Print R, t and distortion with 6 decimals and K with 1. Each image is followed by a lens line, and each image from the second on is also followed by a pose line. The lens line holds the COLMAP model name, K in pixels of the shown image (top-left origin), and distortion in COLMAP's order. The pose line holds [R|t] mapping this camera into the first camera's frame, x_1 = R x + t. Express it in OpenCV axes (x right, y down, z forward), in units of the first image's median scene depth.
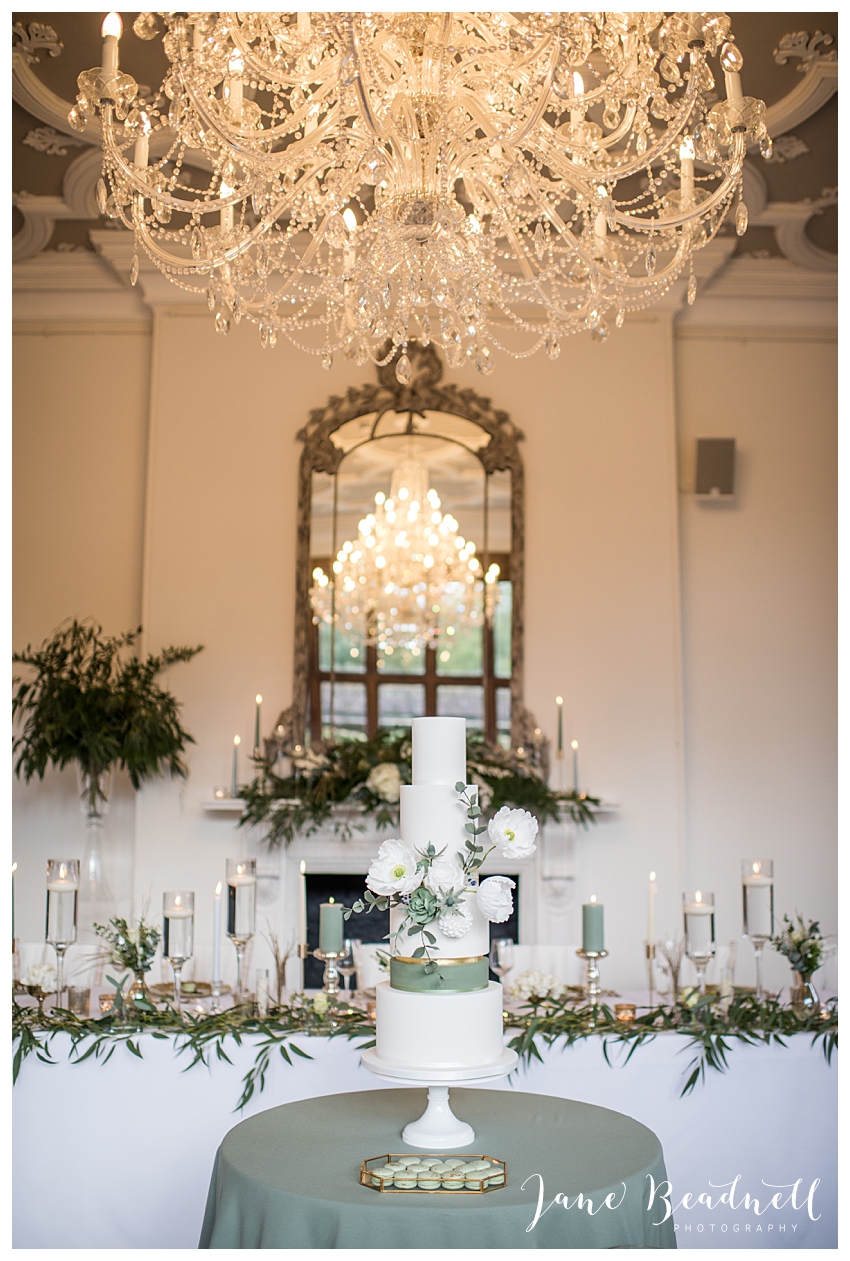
lens RADIAL K [[1236.4, 0, 425.0], [0, 1236.4, 630.5], [0, 0, 1]] dist [-0.084251, 0.018823]
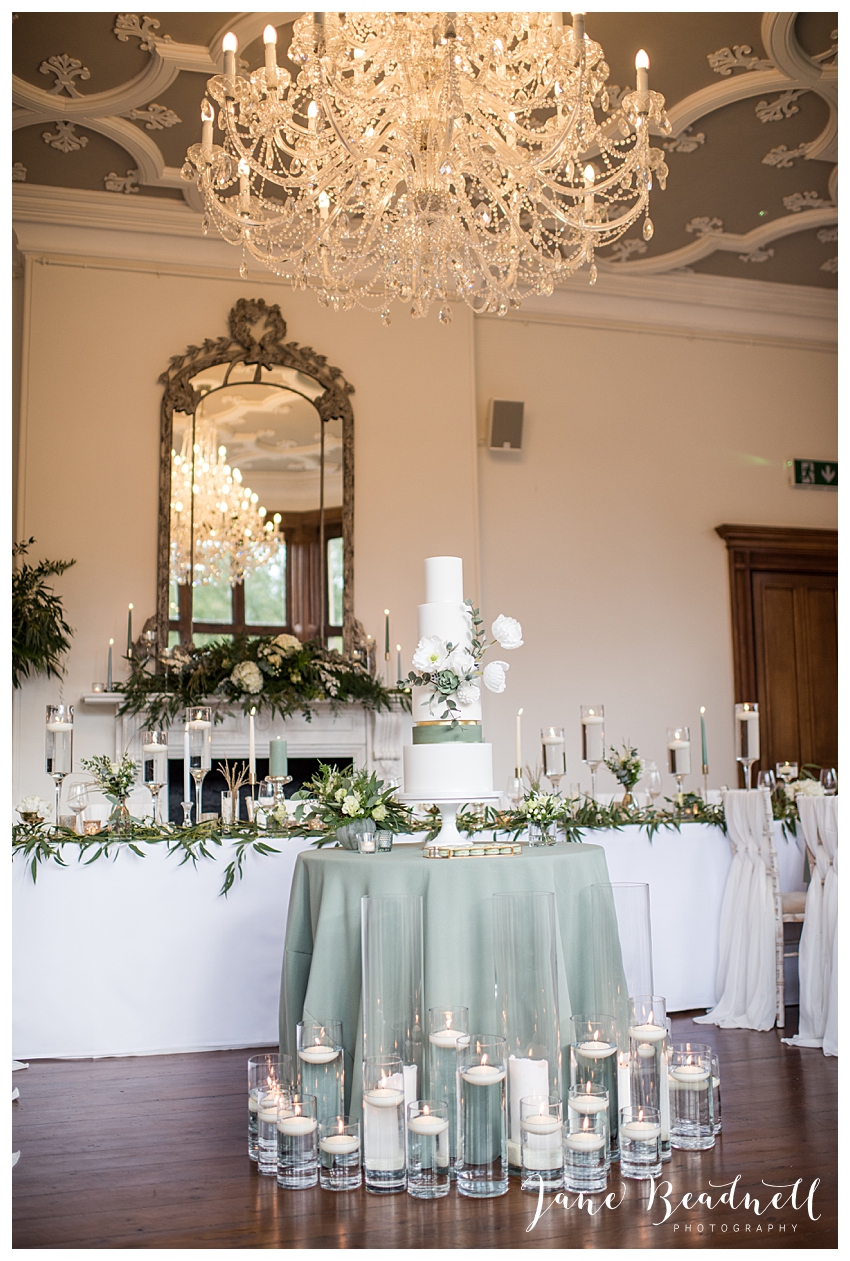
lens RADIAL K [[1236.4, 0, 425.0], [0, 1236.4, 630.5], [0, 0, 1]] dist [-0.084251, 0.018823]
pose [[0.964211, 0.009565, 0.264964, -0.170679], [-0.012805, 0.999863, 0.010505, 0.061052], [-0.264827, -0.013522, 0.964201, -0.163620]]
